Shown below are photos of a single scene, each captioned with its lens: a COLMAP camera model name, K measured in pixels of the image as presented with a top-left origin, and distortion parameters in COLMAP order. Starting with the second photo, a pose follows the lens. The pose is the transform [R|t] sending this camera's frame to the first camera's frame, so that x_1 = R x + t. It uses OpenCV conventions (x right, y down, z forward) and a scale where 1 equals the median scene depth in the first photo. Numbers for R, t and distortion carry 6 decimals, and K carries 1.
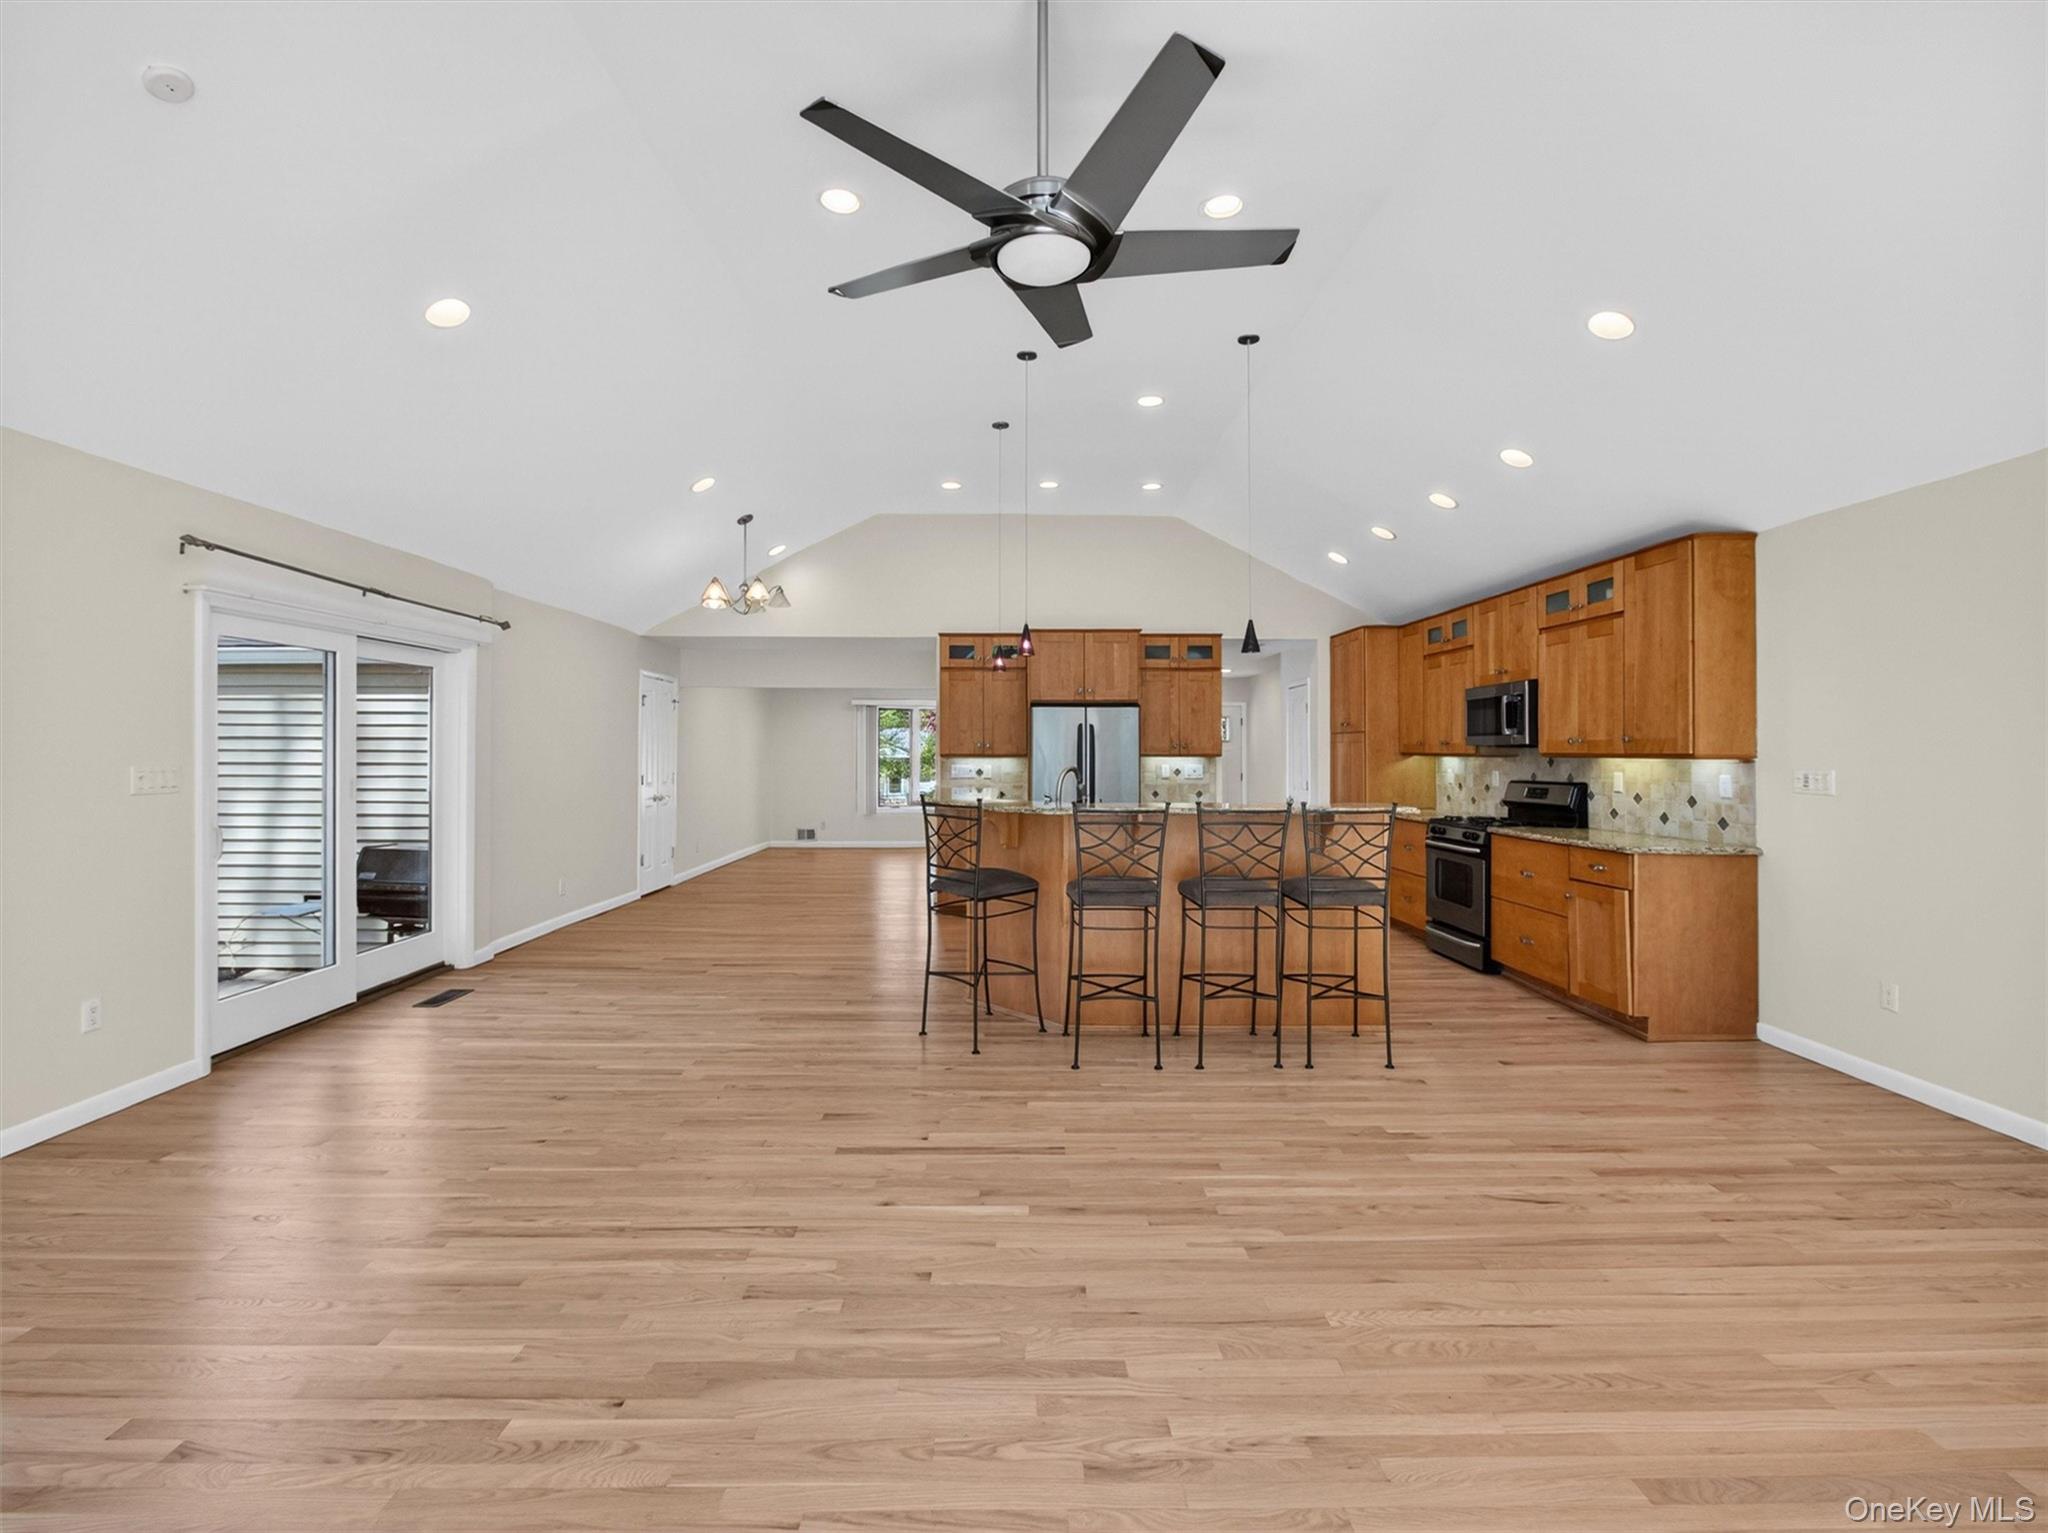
lens RADIAL K [[883.2, 0, 1023.0], [0, 883.2, 741.2], [0, 0, 1]] dist [-0.003195, 0.000005]
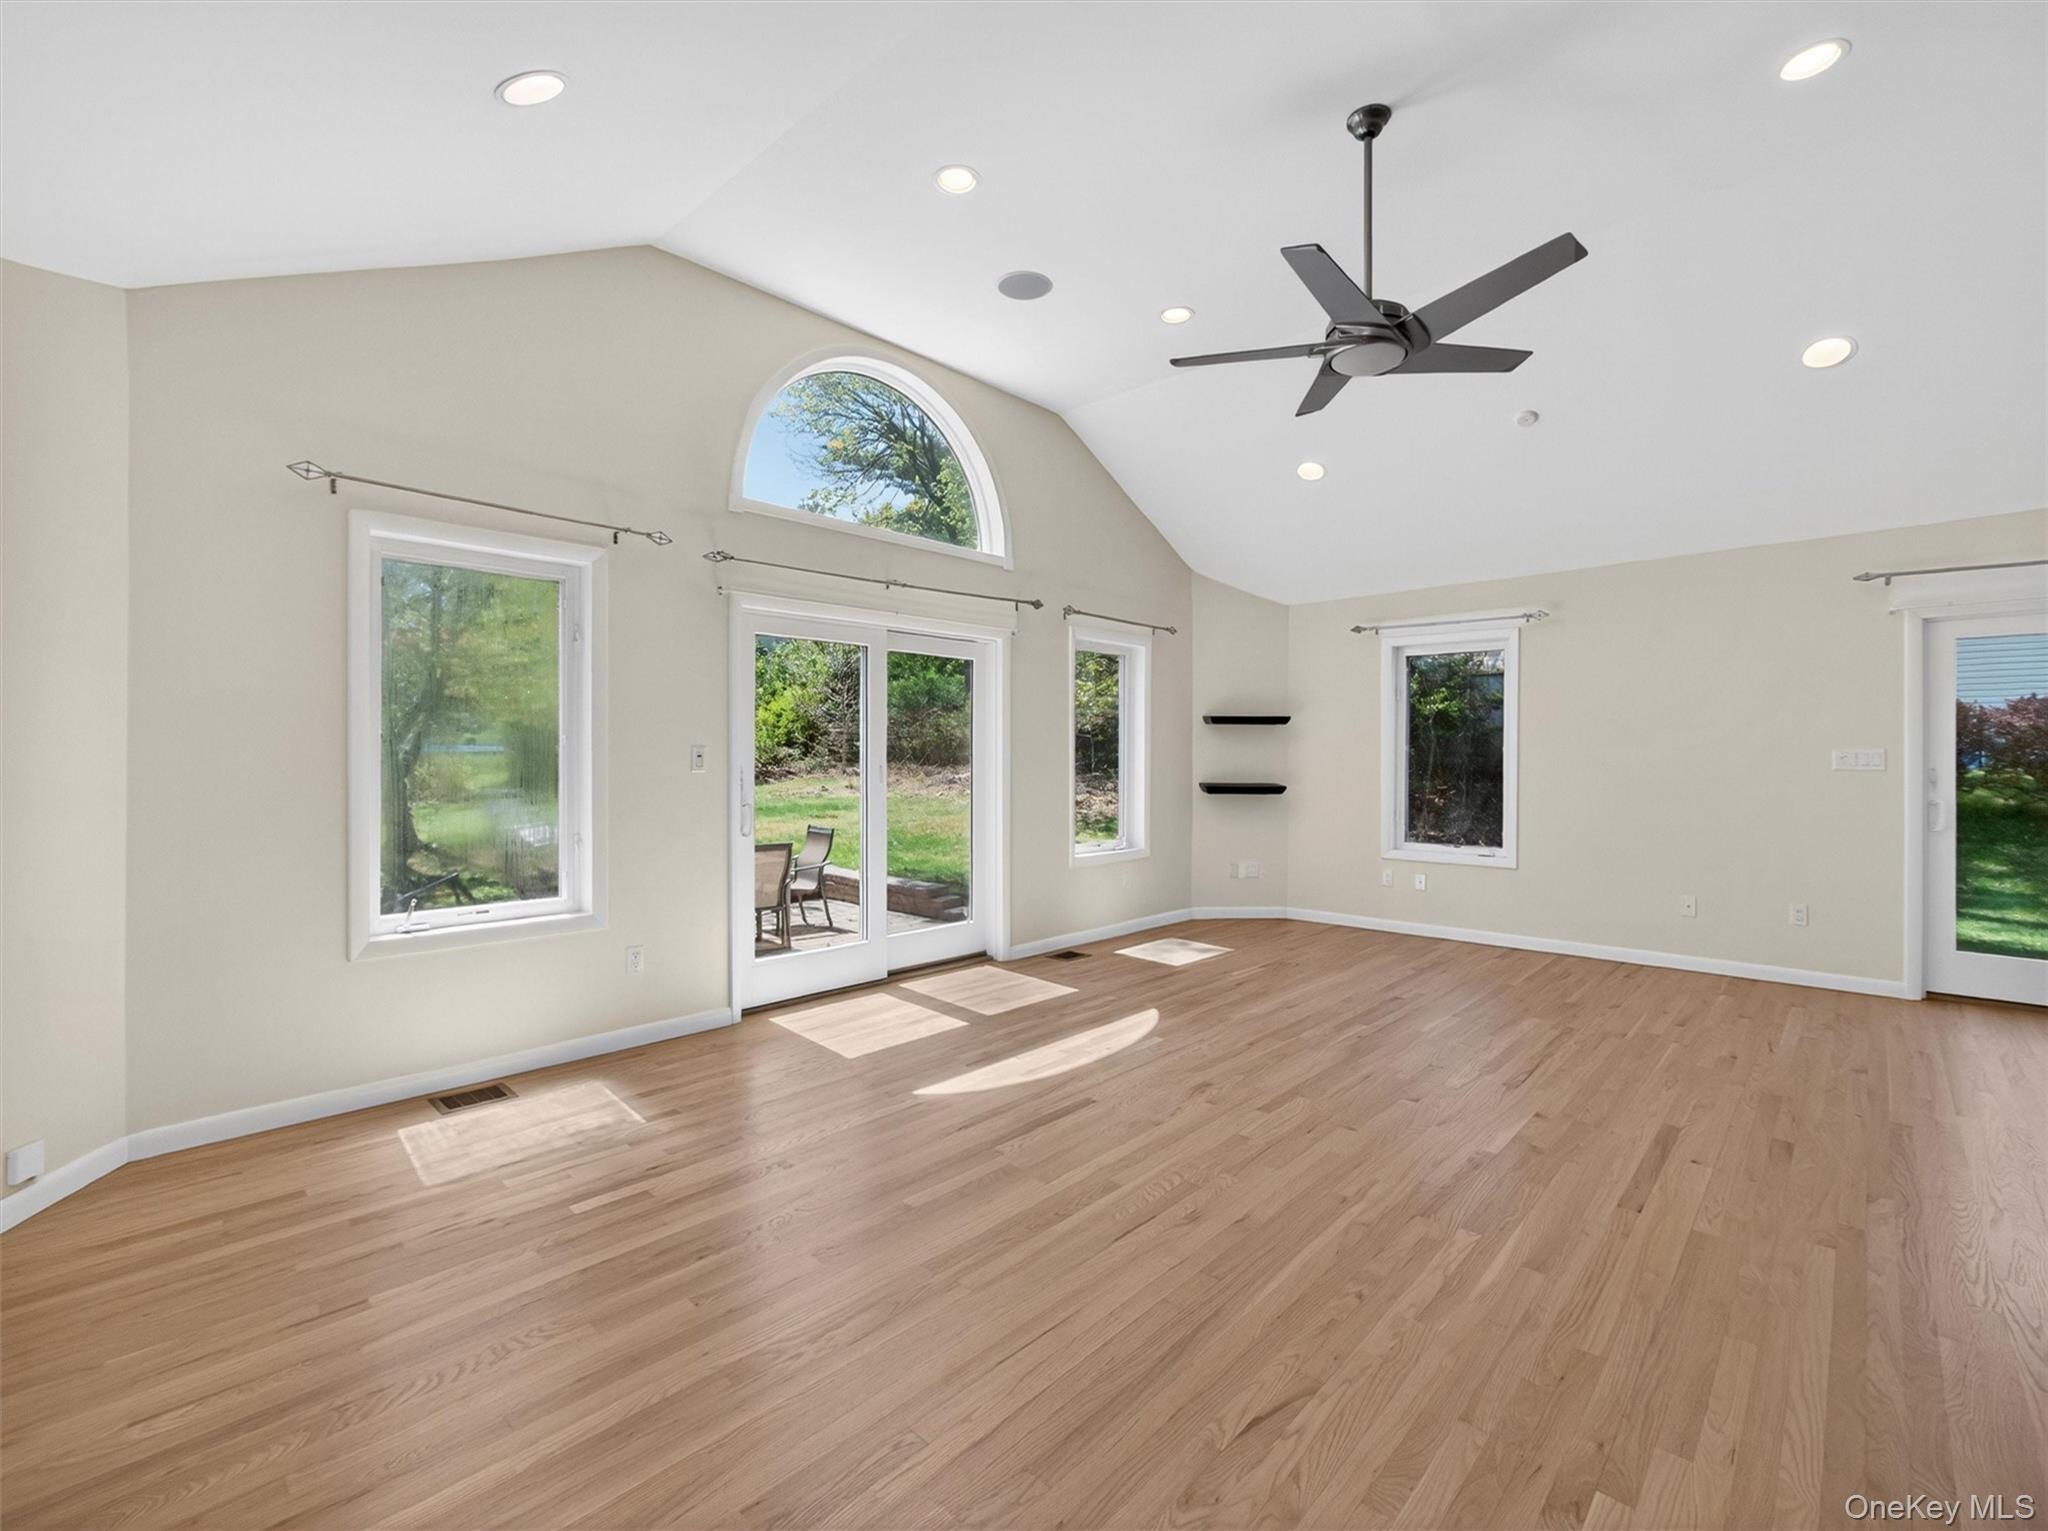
lens RADIAL K [[920.2, 0, 1001.2], [0, 920.2, 754.9], [0, 0, 1]] dist [-0.001619, 0.000427]
pose [[-0.706011, -0.005042, -0.708183, 0.640475], [0.001710, 0.999960, -0.008823, 0.032157], [0.708199, -0.007440, -0.705974, 0.725006]]
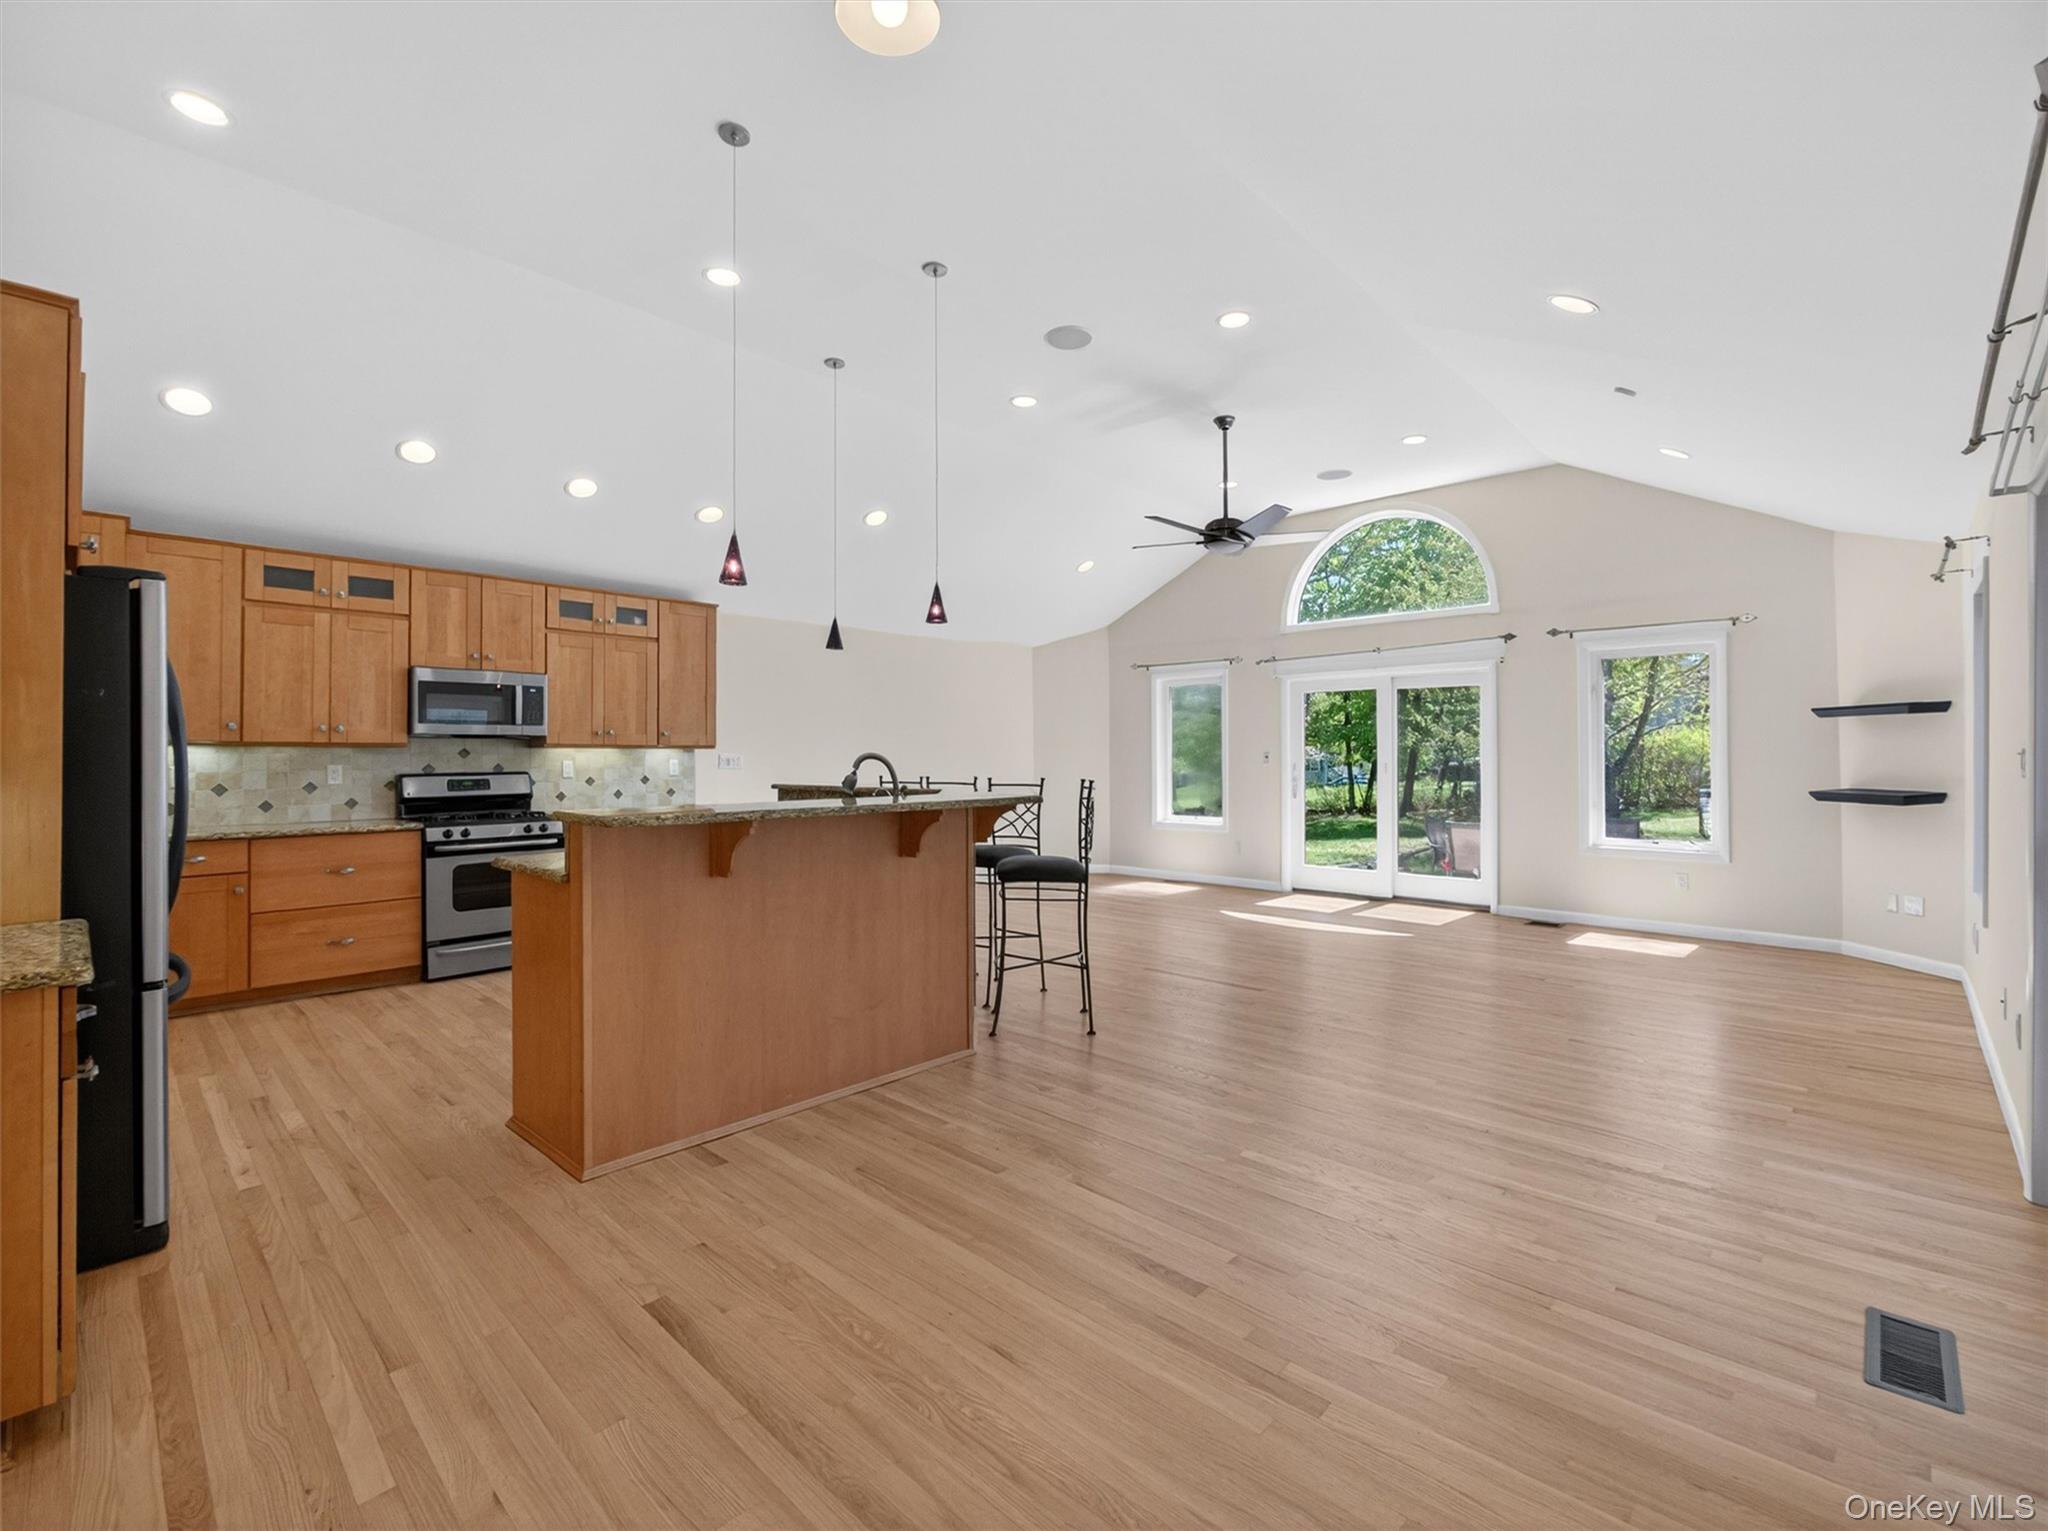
lens RADIAL K [[923.6, 0, 1004.3], [0, 923.6, 749.6], [0, 0, 1]] dist [-0.002502, 0.000401]
pose [[-0.699457, 0.007110, 0.714640, -0.643415], [-0.005903, 0.999859, -0.015724, 0.037530], [-0.714651, -0.015217, -0.699316, 1.496436]]
